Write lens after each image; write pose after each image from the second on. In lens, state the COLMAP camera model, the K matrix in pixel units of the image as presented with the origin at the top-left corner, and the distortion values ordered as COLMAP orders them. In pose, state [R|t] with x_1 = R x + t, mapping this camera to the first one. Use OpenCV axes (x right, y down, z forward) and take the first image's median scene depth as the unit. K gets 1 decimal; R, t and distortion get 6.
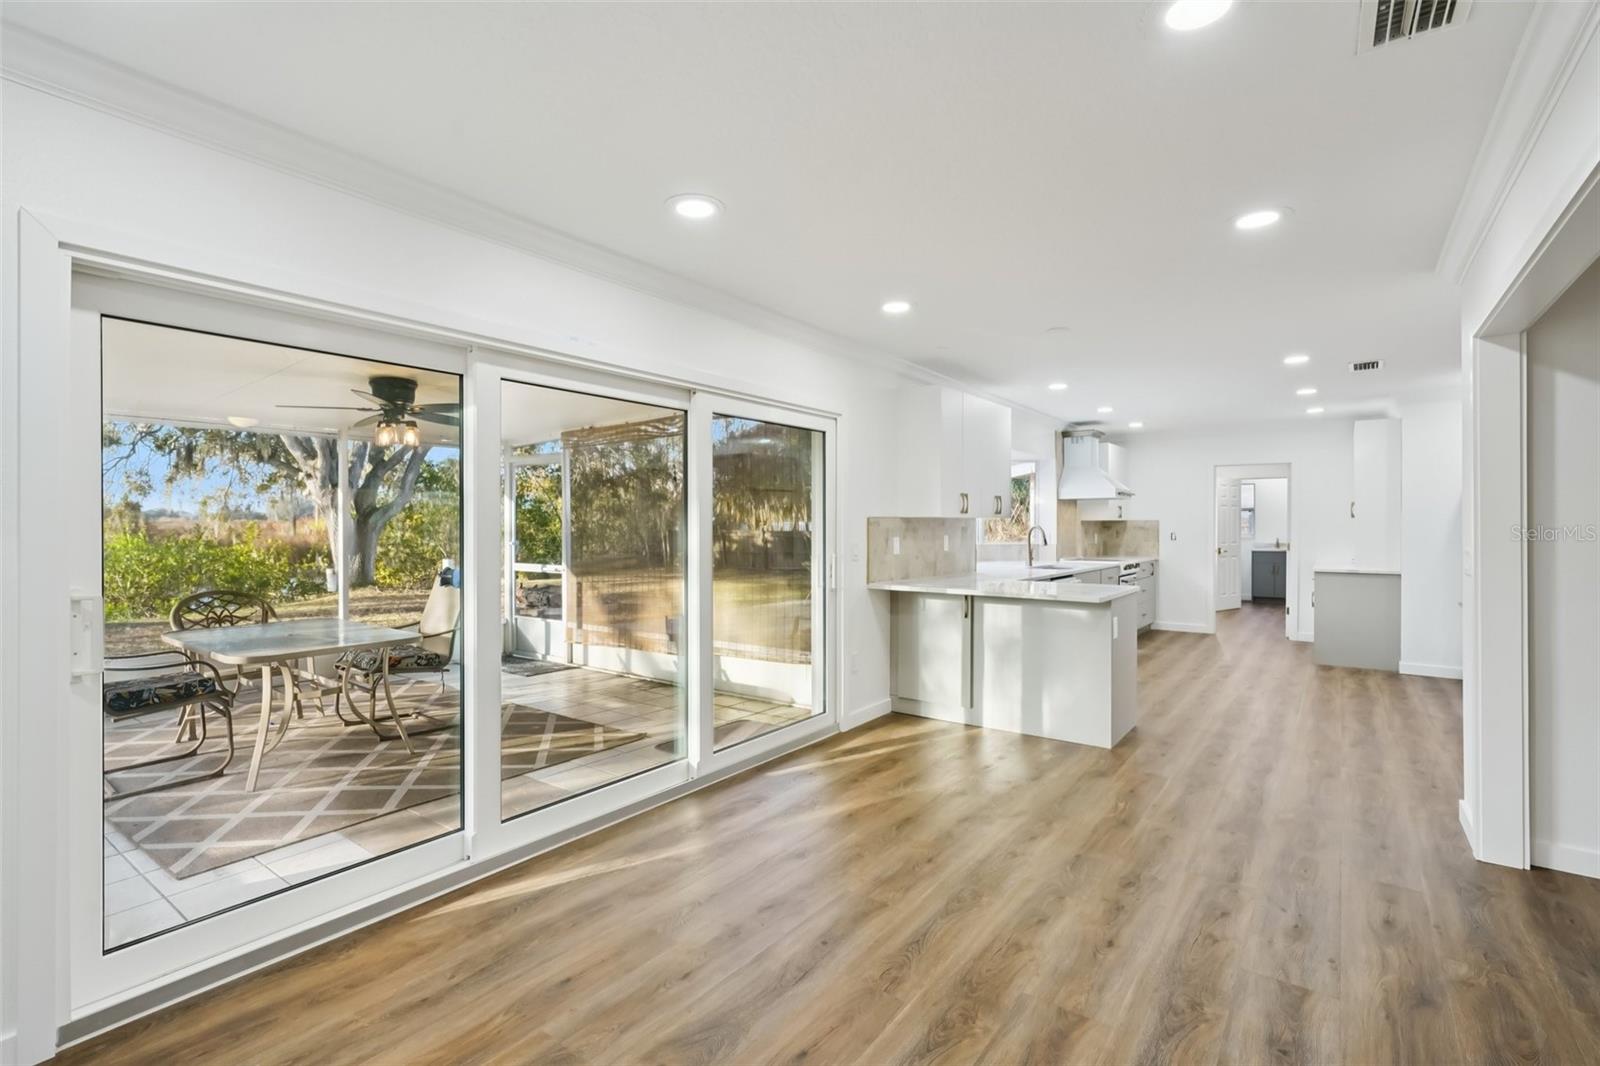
lens RADIAL K [[740.1, 0, 799.5], [0, 740.1, 527.6], [0, 0, 1]] dist [0.013744, -0.000365]
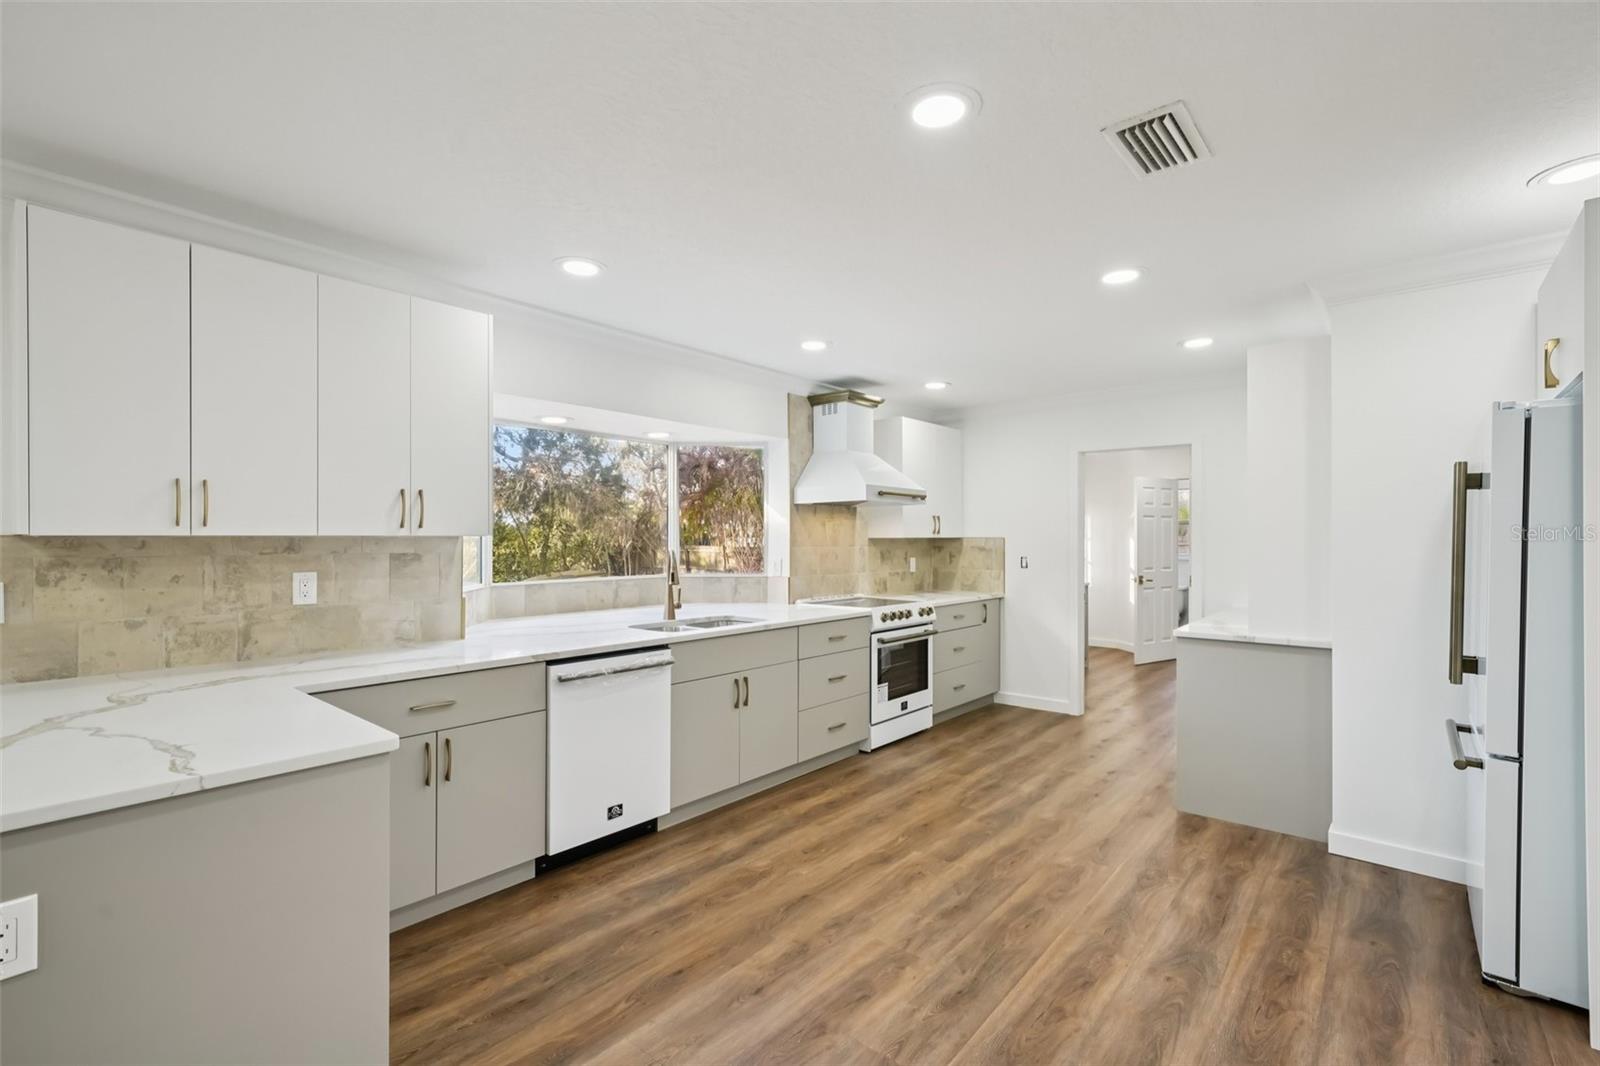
lens RADIAL K [[712.7, 0, 791.5], [0, 712.7, 534.3], [0, 0, 1]] dist [-0.001515, 0.002616]
pose [[0.996922, -0.001336, -0.078392, 0.401493], [0.000455, 0.999937, -0.011254, -0.006440], [0.078402, 0.011183, 0.996859, 0.413678]]
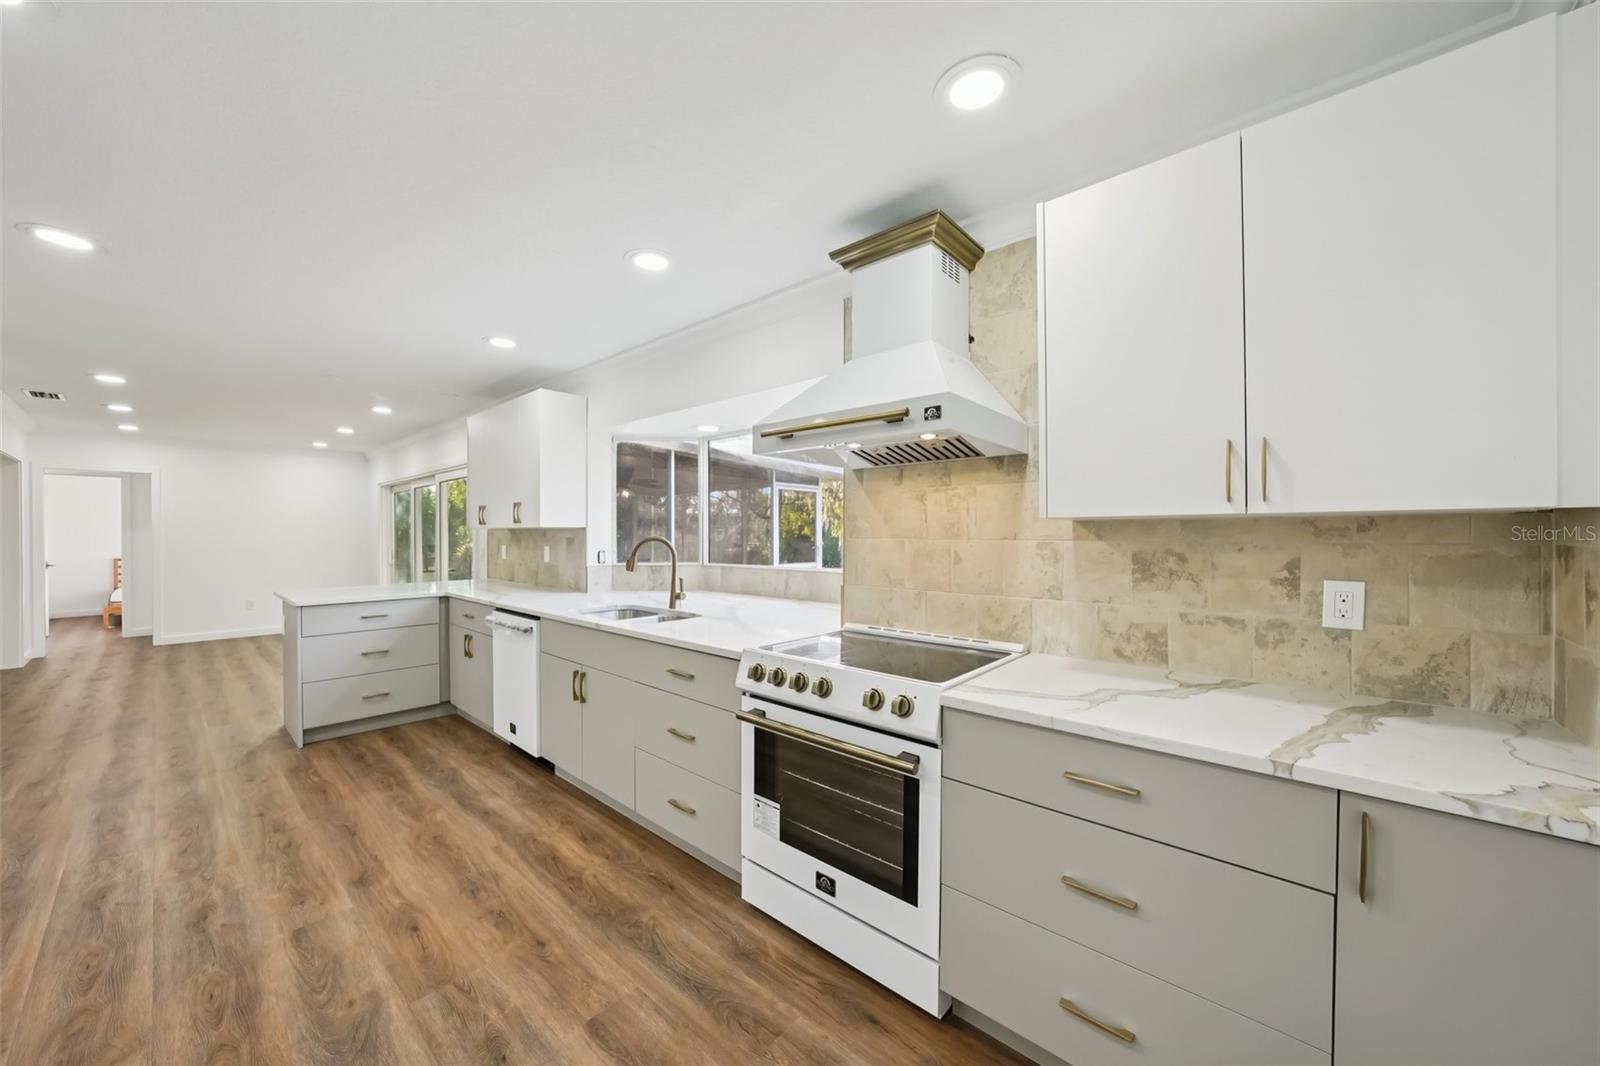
lens RADIAL K [[577.1, 0, 787.6], [0, 577.1, 536.7], [0, 0, 1]] dist [-0.008066, 0.002573]
pose [[-0.107569, 0.003303, -0.994192, 0.667579], [-0.003223, 0.999988, 0.003671, -0.004335], [0.994192, 0.003599, -0.107557, 1.020233]]
